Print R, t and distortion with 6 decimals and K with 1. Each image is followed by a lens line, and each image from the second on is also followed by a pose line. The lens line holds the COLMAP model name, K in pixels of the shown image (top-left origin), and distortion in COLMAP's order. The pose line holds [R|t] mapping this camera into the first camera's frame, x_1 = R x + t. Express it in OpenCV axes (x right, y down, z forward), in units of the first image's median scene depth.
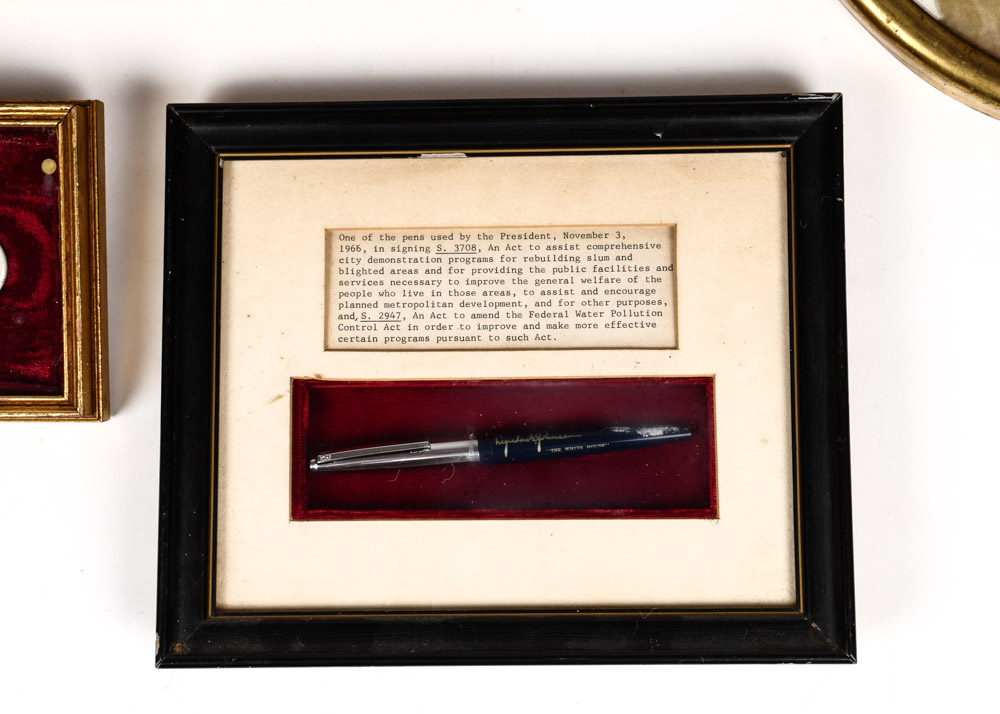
lens RADIAL K [[1987.4, 0, 500.6], [0, 1987.4, 358.6], [0, 0, 1]] dist [0.051291, 0.000000]
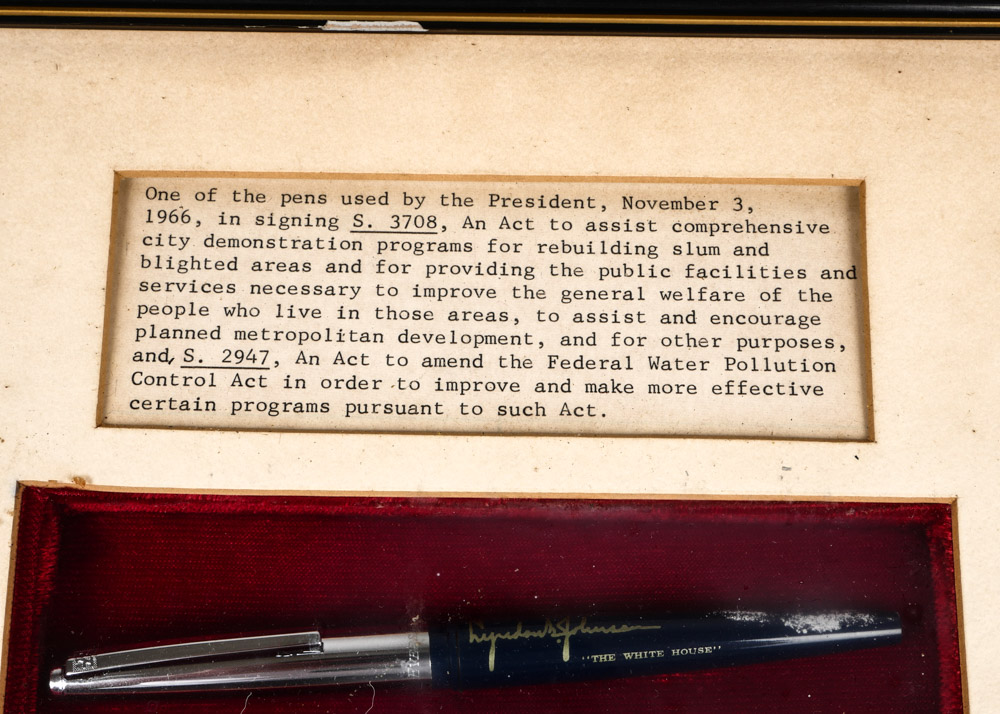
lens RADIAL K [[1987.4, 0, 498.6], [0, 1987.4, 363.5], [0, 0, 1]] dist [0.051291, 0.000000]
pose [[0.999000, 0.029252, 0.033823, -0.012739], [-0.023954, 0.988752, -0.147632, 0.046718], [-0.037762, 0.146674, 0.988464, 0.543362]]
